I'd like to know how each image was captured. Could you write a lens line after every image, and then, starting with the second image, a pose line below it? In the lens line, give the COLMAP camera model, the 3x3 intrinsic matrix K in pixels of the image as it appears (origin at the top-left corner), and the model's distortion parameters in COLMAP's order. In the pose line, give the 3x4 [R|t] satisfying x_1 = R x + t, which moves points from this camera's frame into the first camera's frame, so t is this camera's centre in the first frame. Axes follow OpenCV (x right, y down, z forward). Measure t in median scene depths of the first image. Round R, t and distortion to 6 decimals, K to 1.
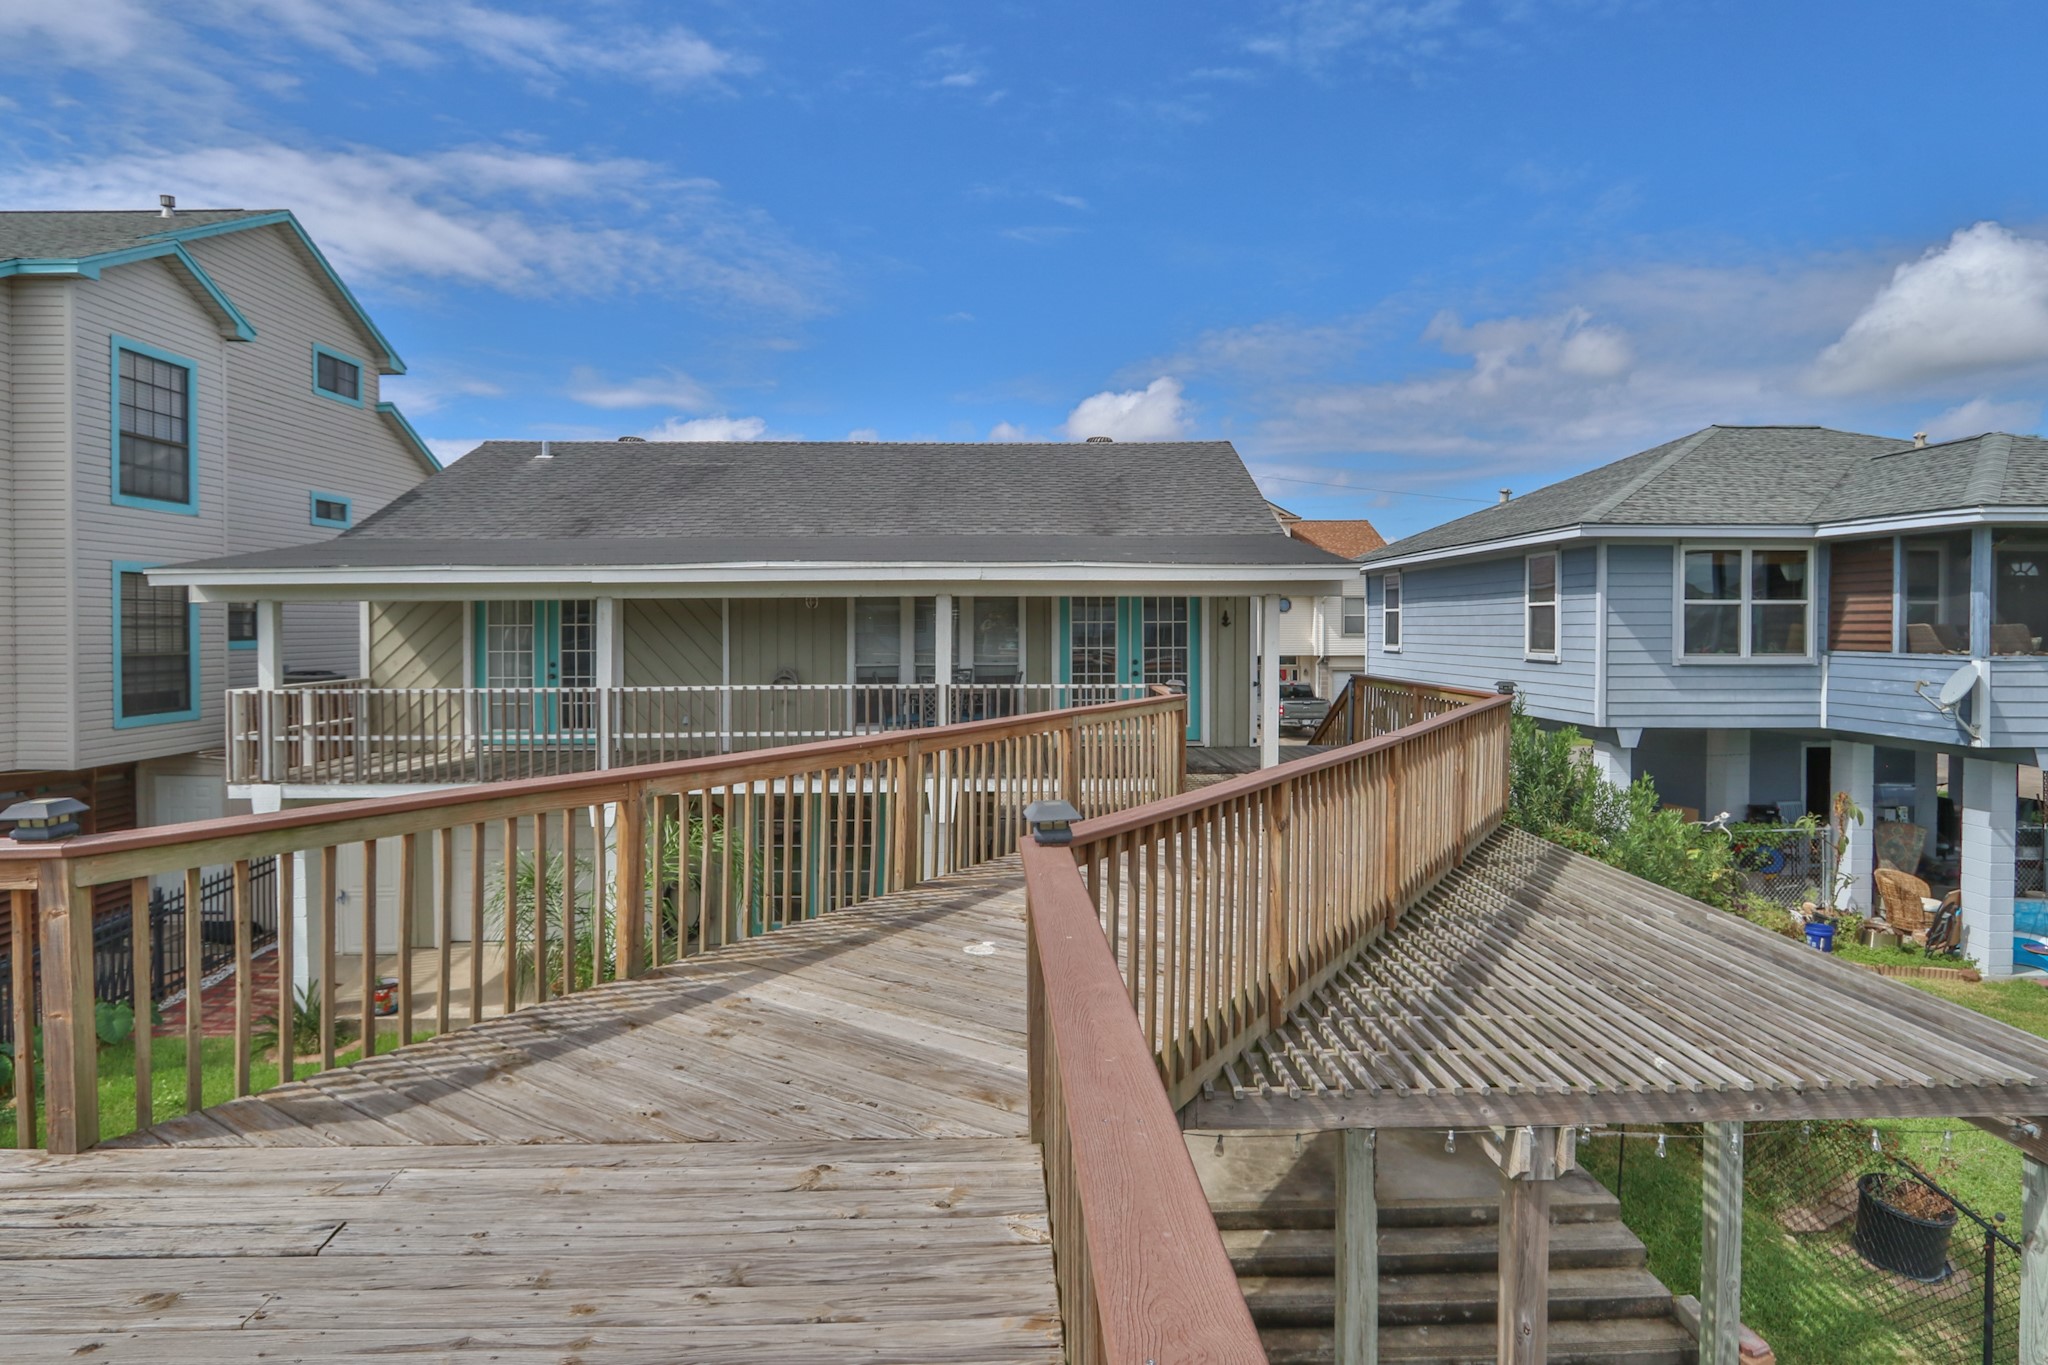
lens RADIAL K [[1109.6, 0, 1037.4], [0, 1109.6, 642.7], [0, 0, 1]] dist [-0.014151, 0.000417]
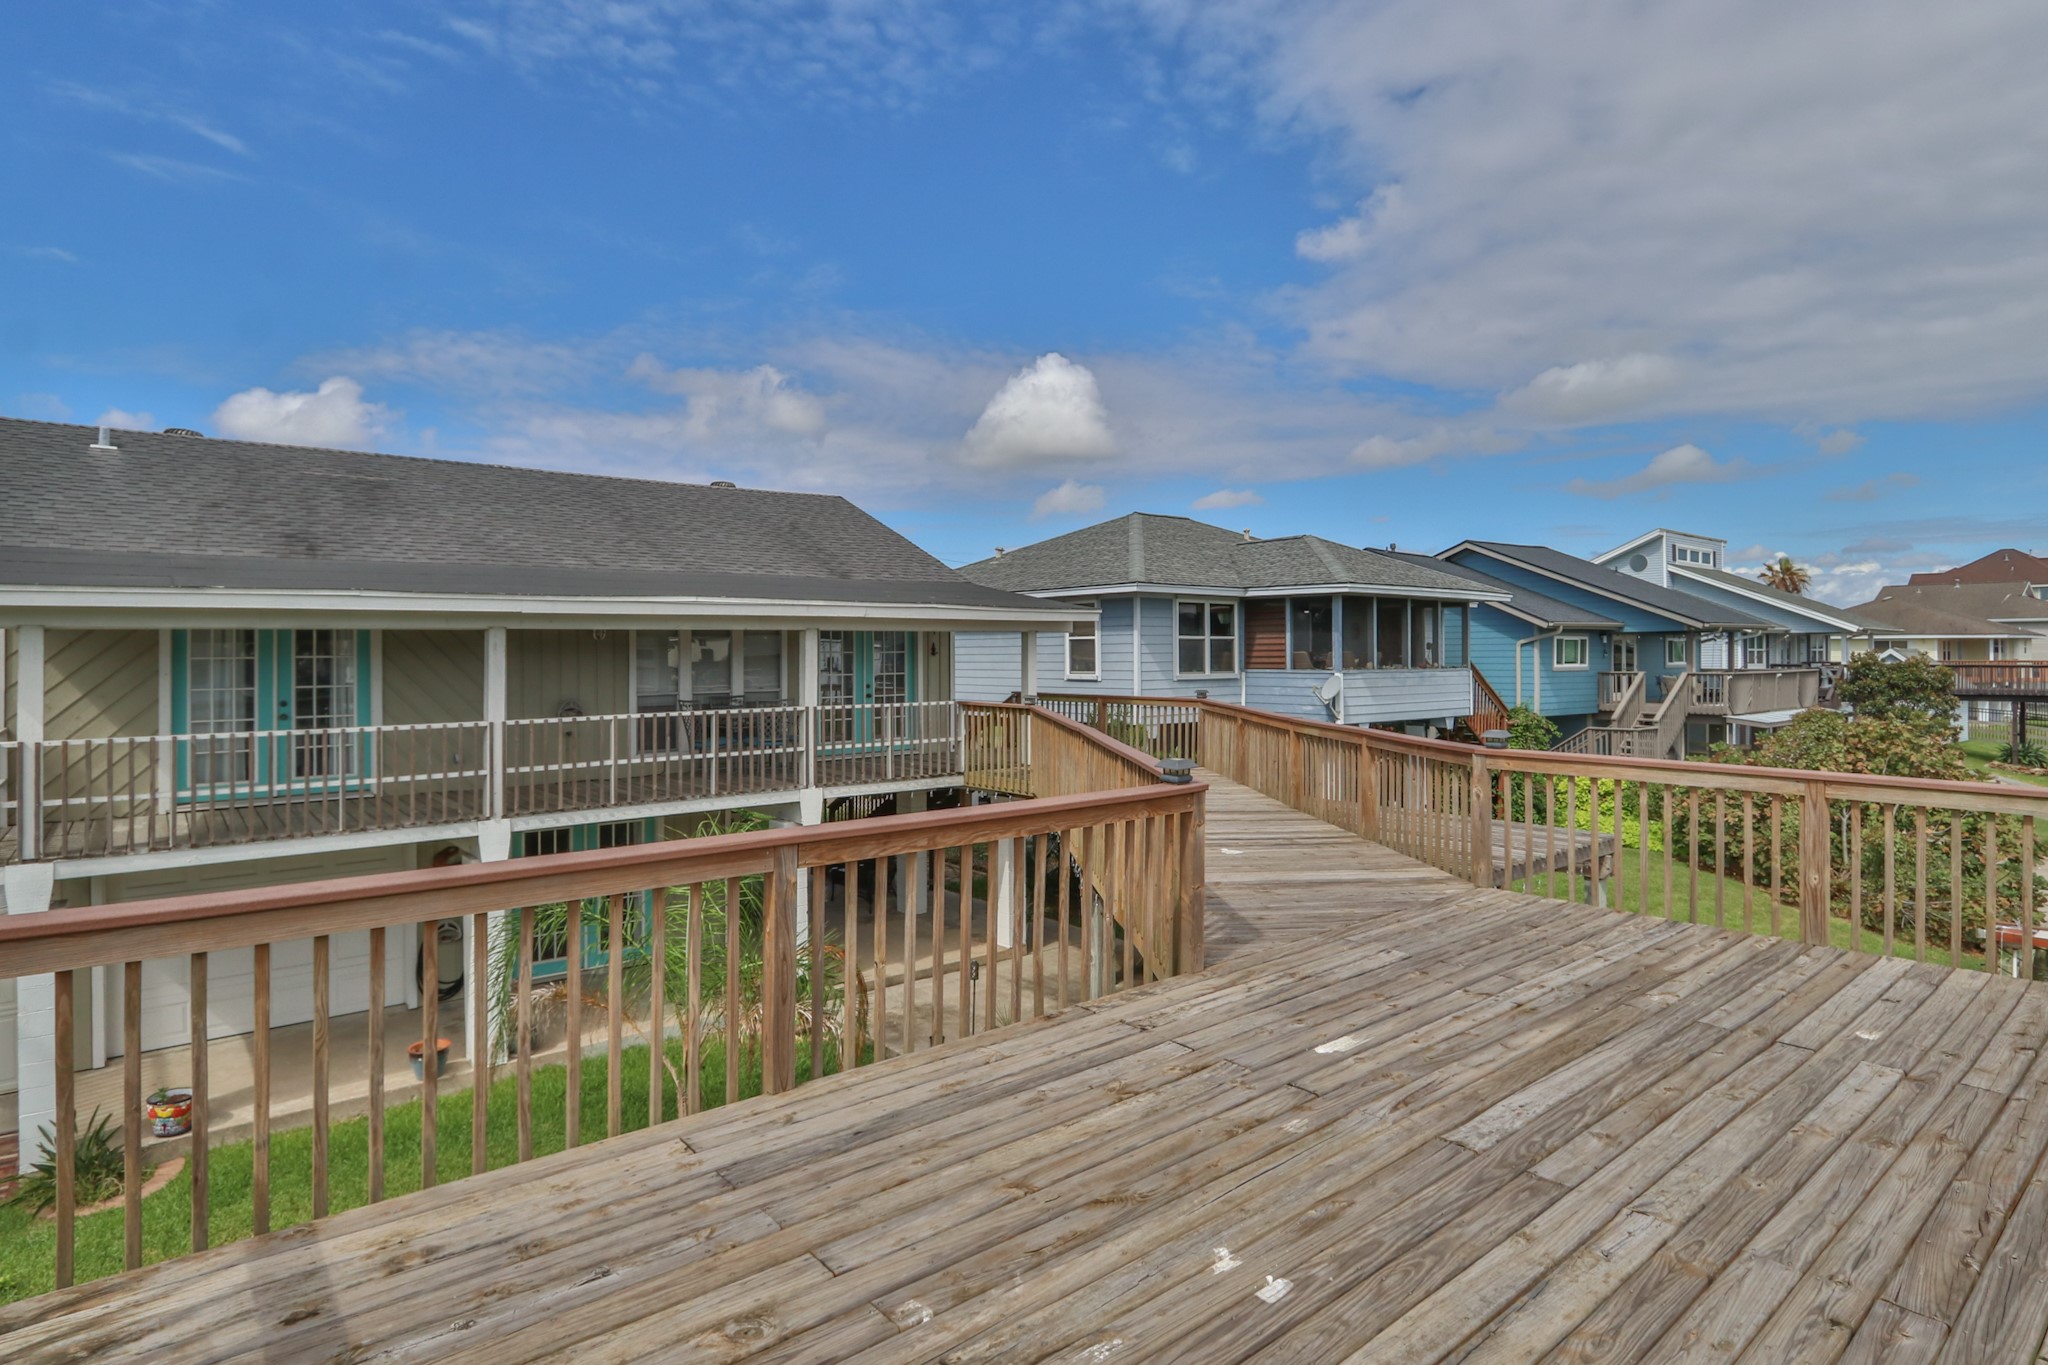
lens RADIAL K [[1109.6, 0, 1037.4], [0, 1109.6, 642.7], [0, 0, 1]] dist [-0.014151, 0.000417]
pose [[0.782451, 0.001961, 0.622709, -0.512763], [0.015729, 0.999614, -0.022913, 0.001297], [-0.622514, 0.027723, 0.782118, -0.041510]]
